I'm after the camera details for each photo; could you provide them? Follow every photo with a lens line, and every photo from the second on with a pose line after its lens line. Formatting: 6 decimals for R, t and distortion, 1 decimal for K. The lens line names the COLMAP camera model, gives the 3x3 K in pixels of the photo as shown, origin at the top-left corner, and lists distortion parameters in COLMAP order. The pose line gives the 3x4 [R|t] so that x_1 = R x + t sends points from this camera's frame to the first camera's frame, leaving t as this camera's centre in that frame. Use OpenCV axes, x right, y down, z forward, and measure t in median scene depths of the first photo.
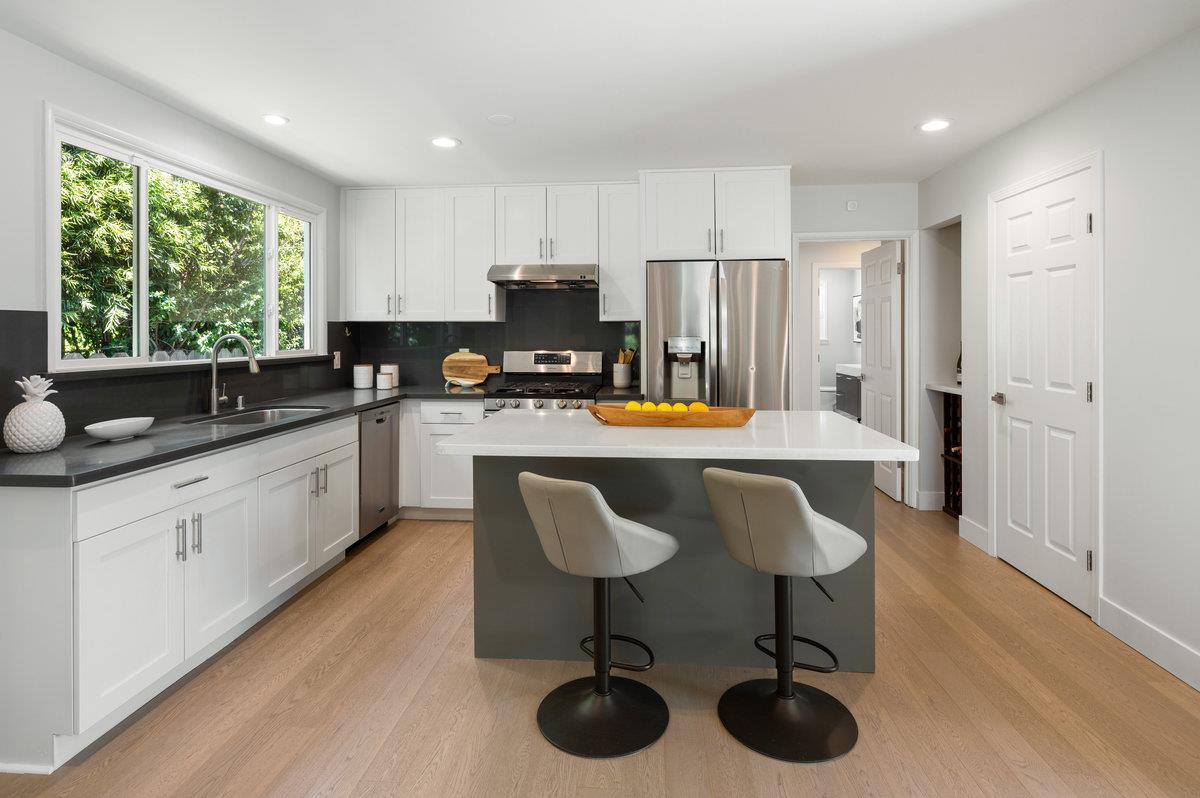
lens RADIAL K [[608.9, 0, 597.9], [0, 608.9, 333.0], [0, 0, 1]] dist [0.001102, -0.000179]
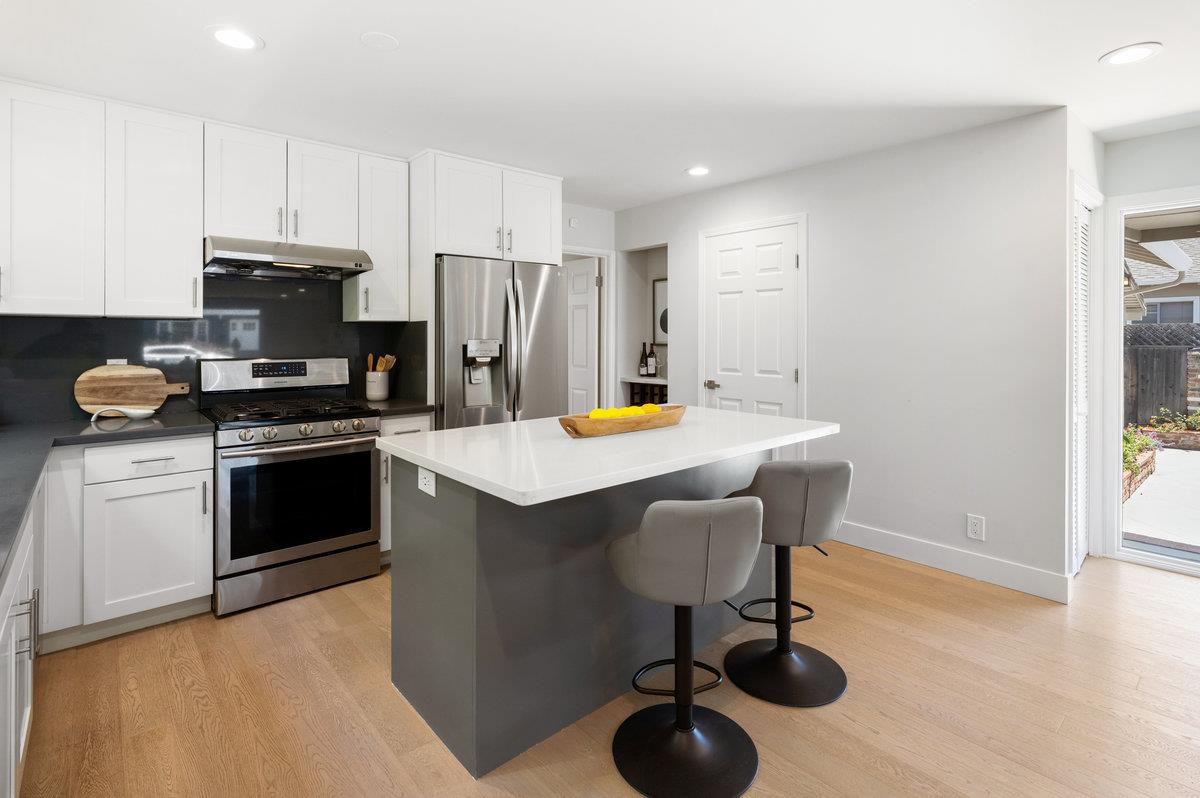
lens RADIAL K [[579.3, 0, 599.1], [0, 579.3, 336.5], [0, 0, 1]] dist [-0.001138, -0.000322]
pose [[0.694762, 0.001696, 0.719237, -0.371074], [0.000063, 0.999997, -0.002418, 0.004080], [-0.719239, 0.001725, 0.694760, 0.257625]]
